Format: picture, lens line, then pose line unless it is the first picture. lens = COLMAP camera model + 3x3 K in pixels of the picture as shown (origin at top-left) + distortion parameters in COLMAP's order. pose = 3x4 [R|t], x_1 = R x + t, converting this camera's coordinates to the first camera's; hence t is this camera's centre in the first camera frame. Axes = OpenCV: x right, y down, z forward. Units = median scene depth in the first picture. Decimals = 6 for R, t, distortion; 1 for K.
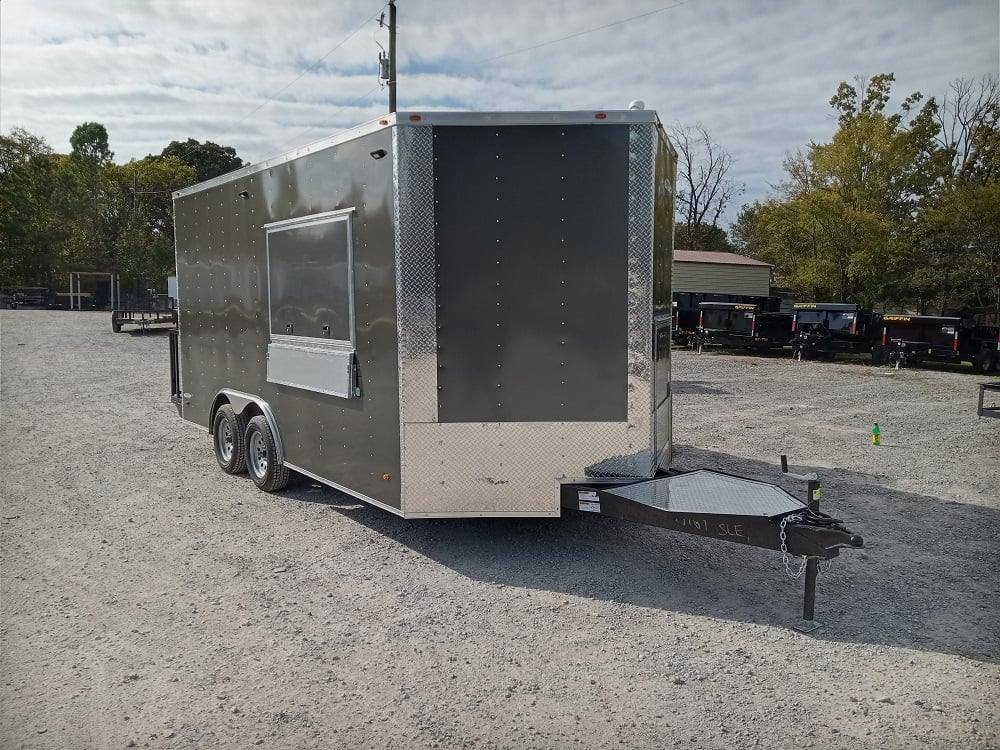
lens RADIAL K [[811.7, 0, 472.2], [0, 811.7, 361.5], [0, 0, 1]] dist [0.058506, -0.096387]
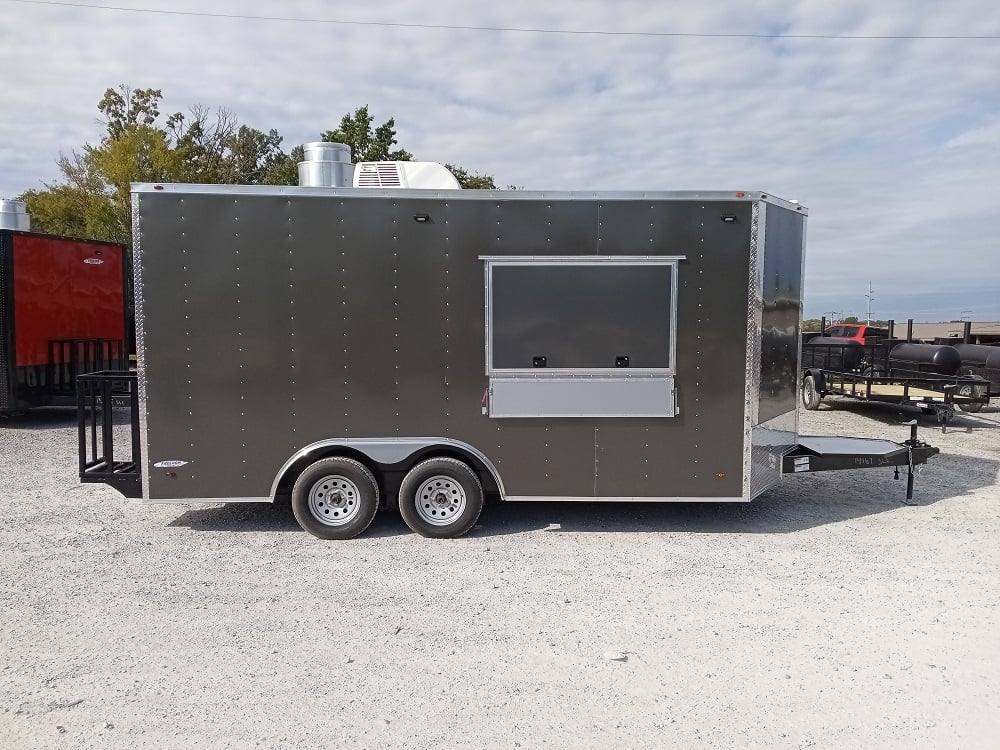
lens RADIAL K [[843.3, 0, 495.7], [0, 843.3, 372.7], [0, 0, 1]] dist [-0.001209, -0.008538]
pose [[0.560504, -0.065787, 0.825534, -1.226649], [0.063327, 0.997326, 0.036481, -0.072367], [-0.825727, 0.031831, 0.563171, 0.515441]]
